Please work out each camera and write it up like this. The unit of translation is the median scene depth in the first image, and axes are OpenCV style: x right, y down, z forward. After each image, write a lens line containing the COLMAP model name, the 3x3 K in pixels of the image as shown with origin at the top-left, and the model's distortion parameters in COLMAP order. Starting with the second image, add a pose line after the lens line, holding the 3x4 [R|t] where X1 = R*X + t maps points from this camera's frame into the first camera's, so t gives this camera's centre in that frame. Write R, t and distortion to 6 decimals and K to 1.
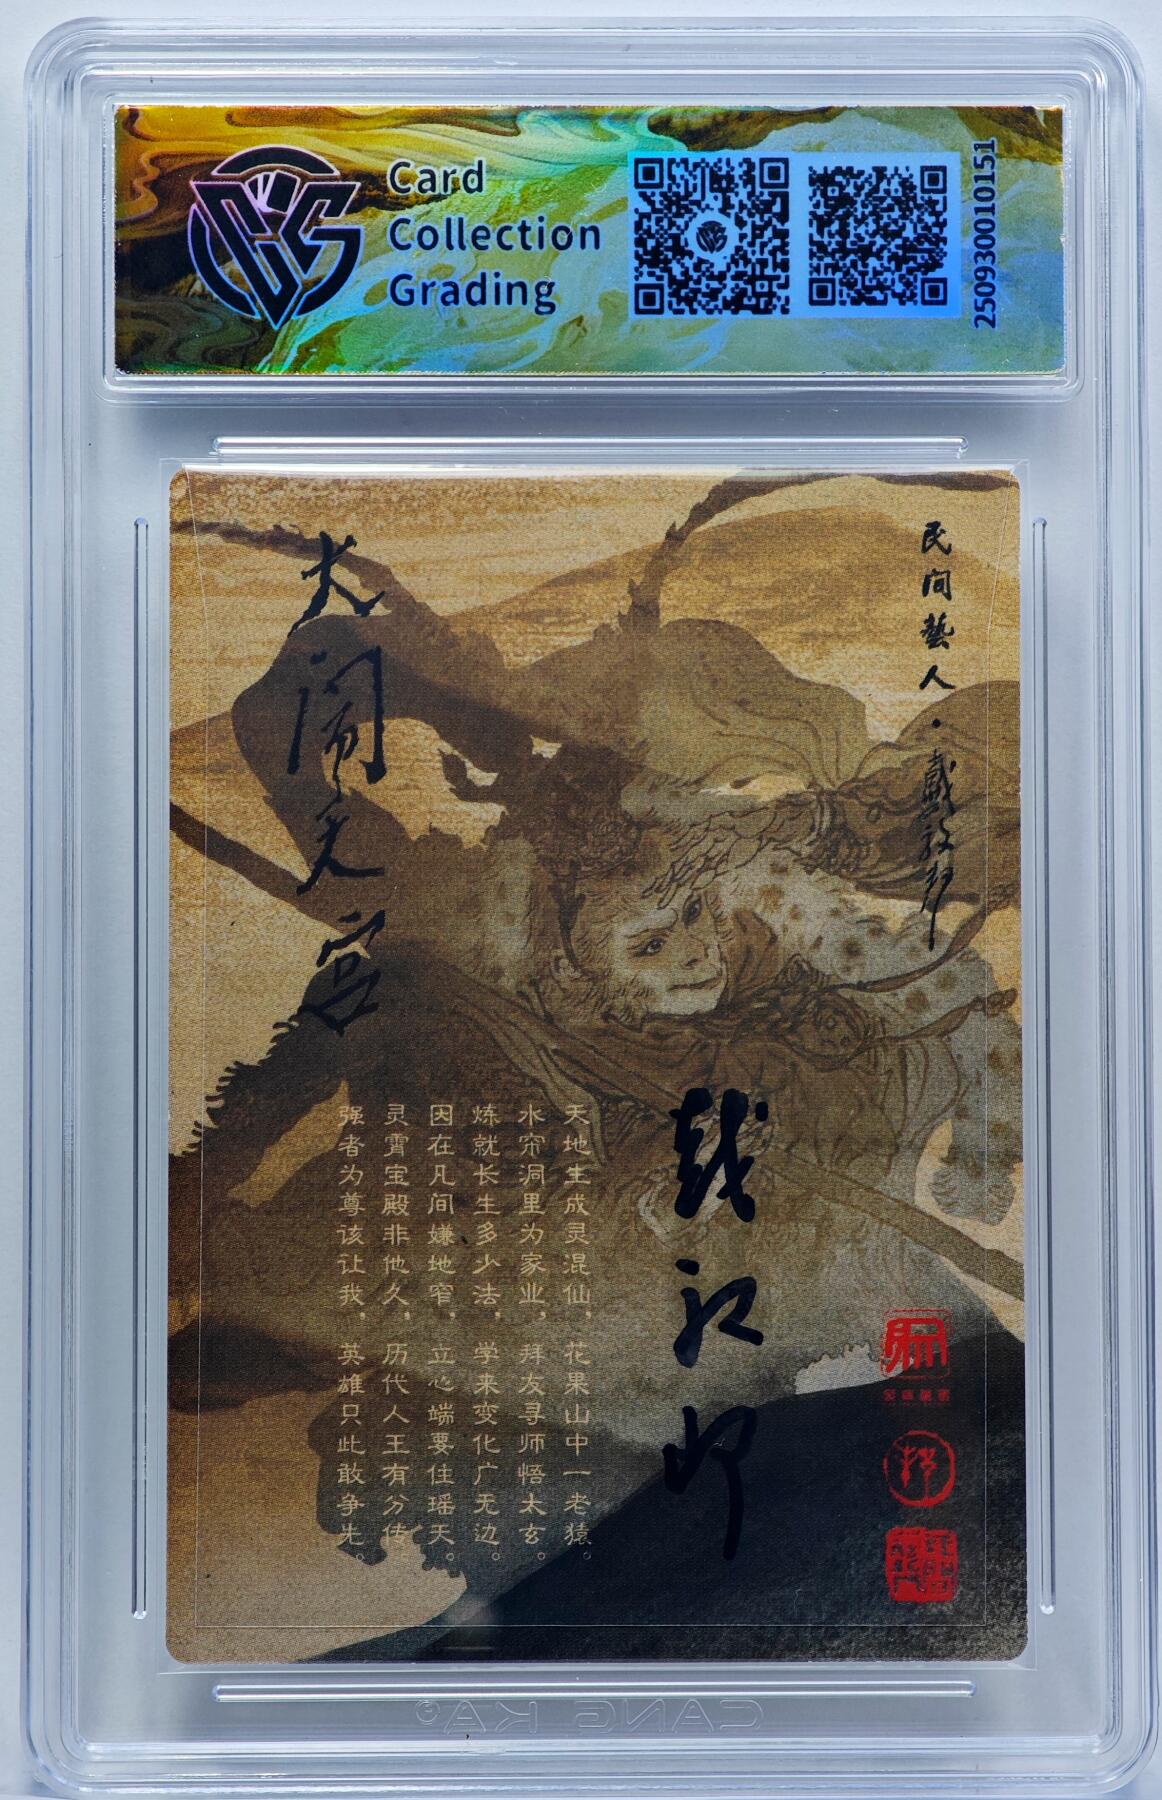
lens RADIAL K [[1047.3, 0, 583.9], [0, 1047.3, 892.1], [0, 0, 1]] dist [0.001187, 0.000940]
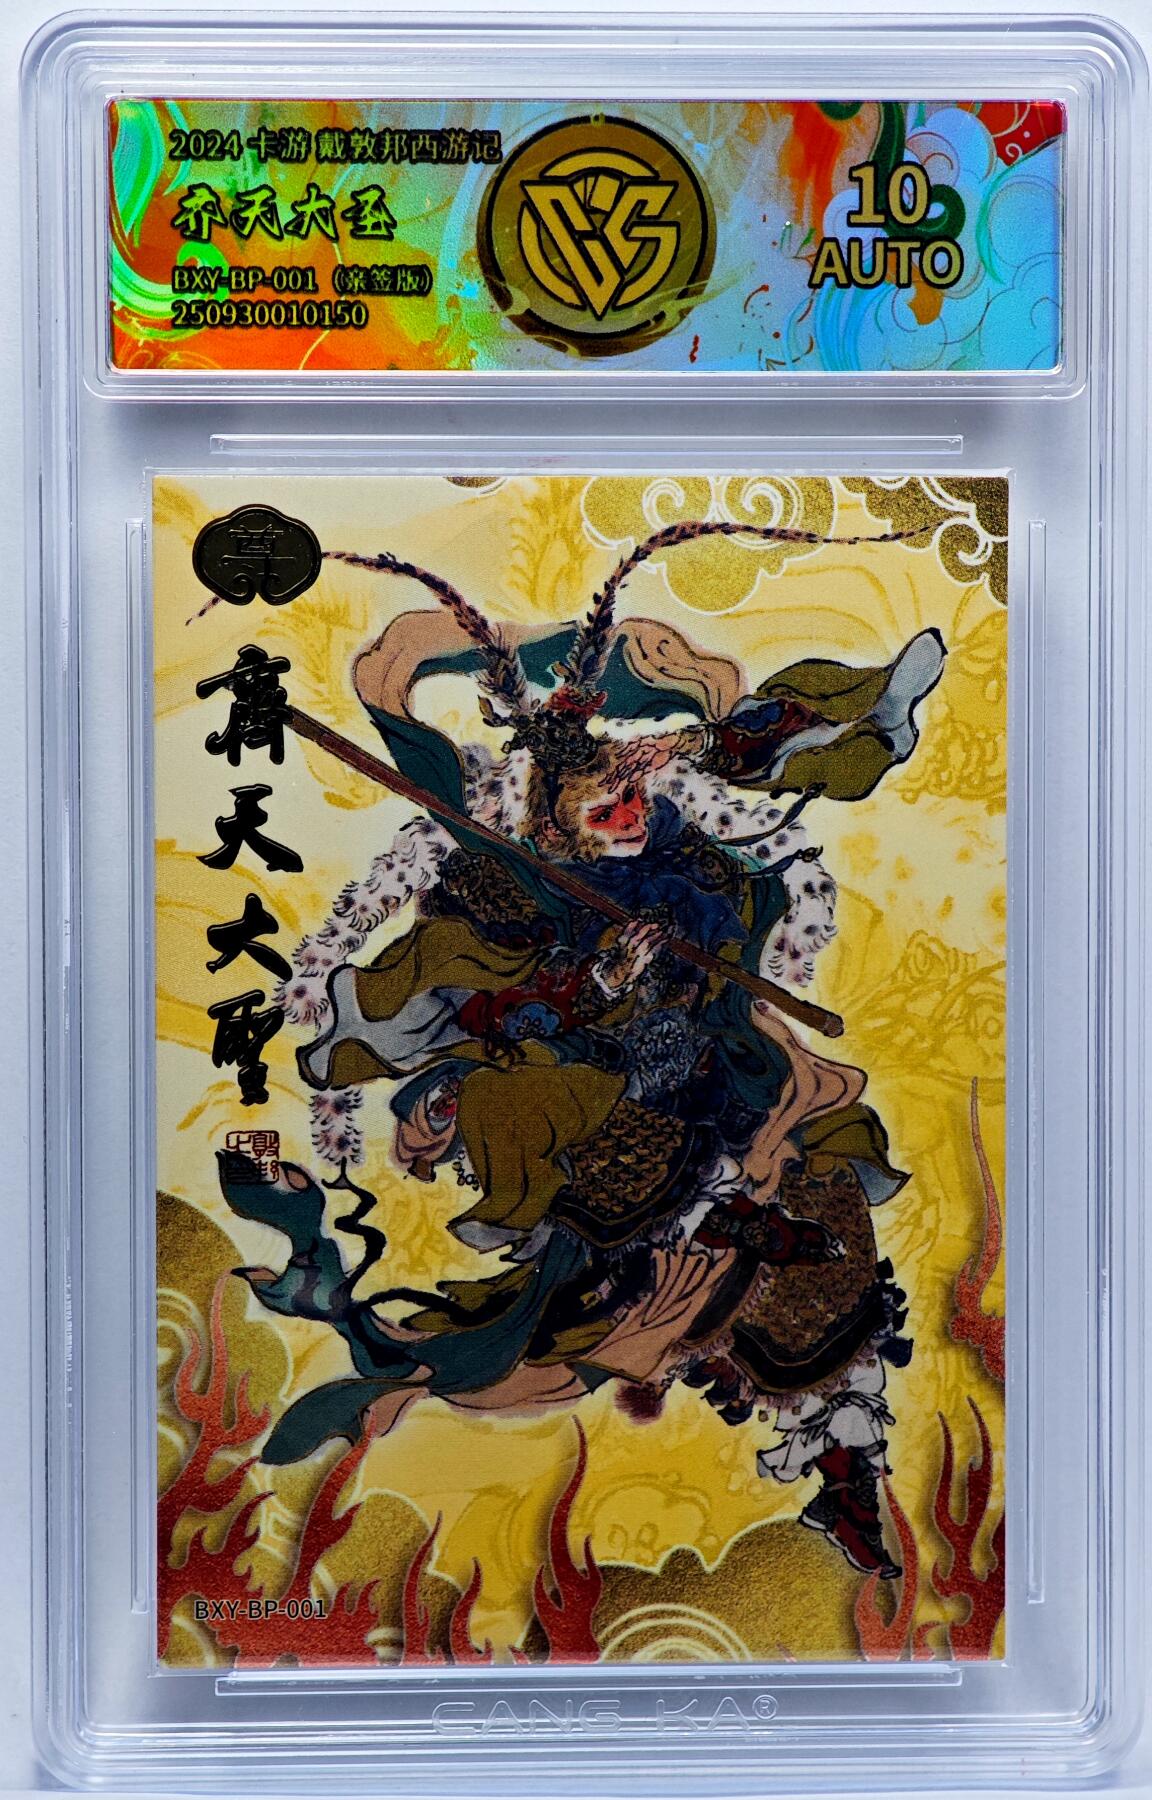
lens RADIAL K [[1048.5, 0, 570.7], [0, 1048.5, 897.4], [0, 0, 1]] dist [0.005923, 0.000475]
pose [[0.999765, 0.021175, -0.004565, 0.023450], [-0.021112, 0.999687, 0.013447, 0.159194], [0.004849, -0.013347, 0.999899, -0.655438]]
